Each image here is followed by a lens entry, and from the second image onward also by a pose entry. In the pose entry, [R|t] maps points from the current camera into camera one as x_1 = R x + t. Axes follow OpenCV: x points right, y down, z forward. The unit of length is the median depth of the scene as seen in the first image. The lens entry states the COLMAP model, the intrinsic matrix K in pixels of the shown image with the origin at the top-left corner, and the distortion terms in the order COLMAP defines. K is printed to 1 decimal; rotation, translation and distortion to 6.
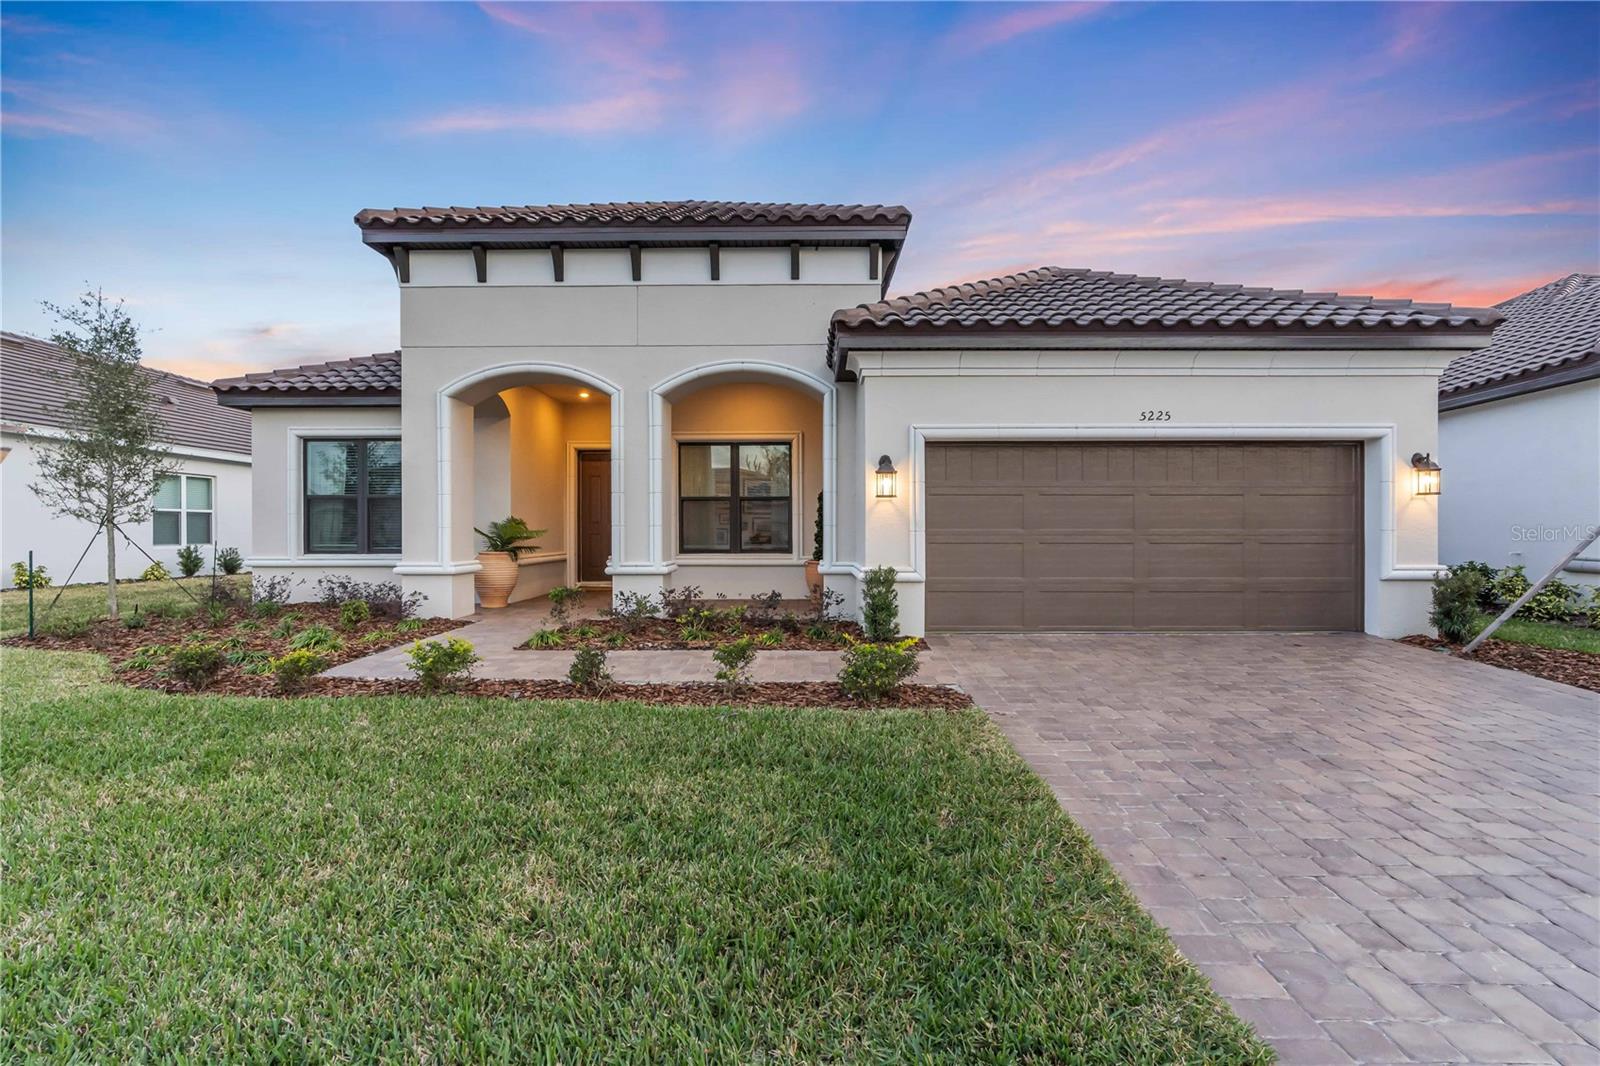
lens RADIAL K [[692.4, 0, 800.3], [0, 692.4, 533.8], [0, 0, 1]] dist [0.000210, 0.000723]
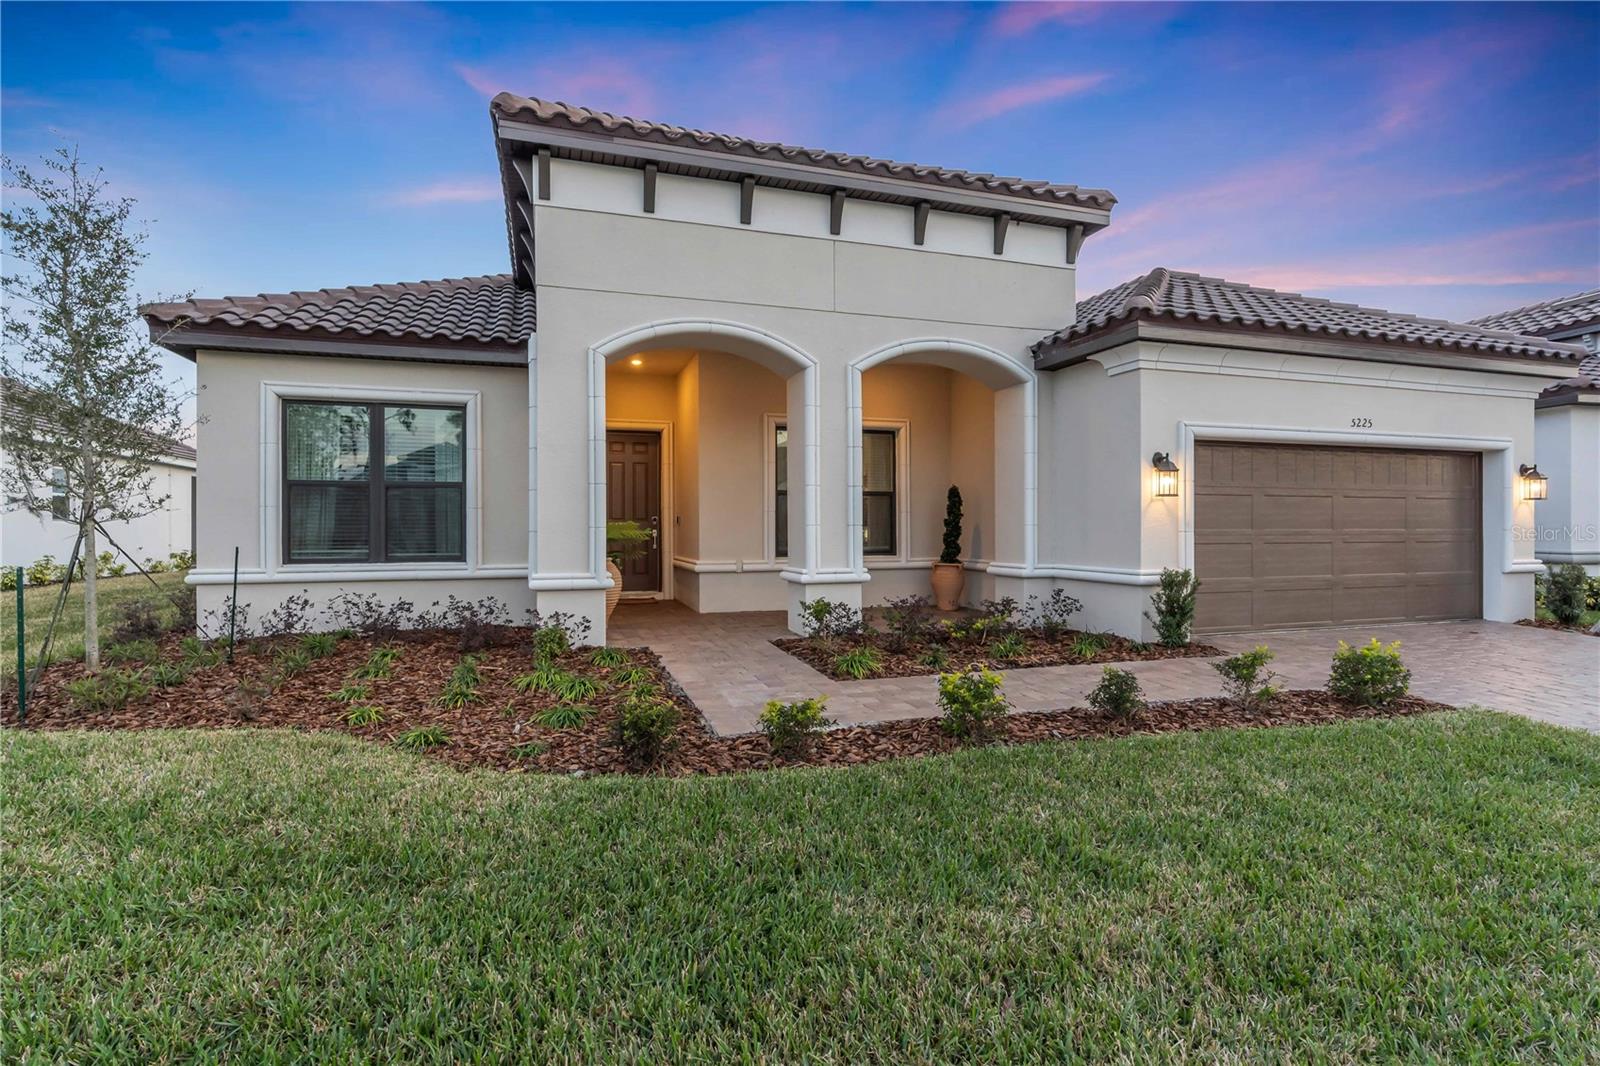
lens RADIAL K [[866.5, 0, 798.9], [0, 866.5, 531.9], [0, 0, 1]] dist [-0.004403, -0.001813]
pose [[0.945029, -0.000624, 0.326985, -0.667344], [0.001957, 0.999991, -0.003746, 0.000691], [-0.326980, 0.004180, 0.945022, 0.021066]]
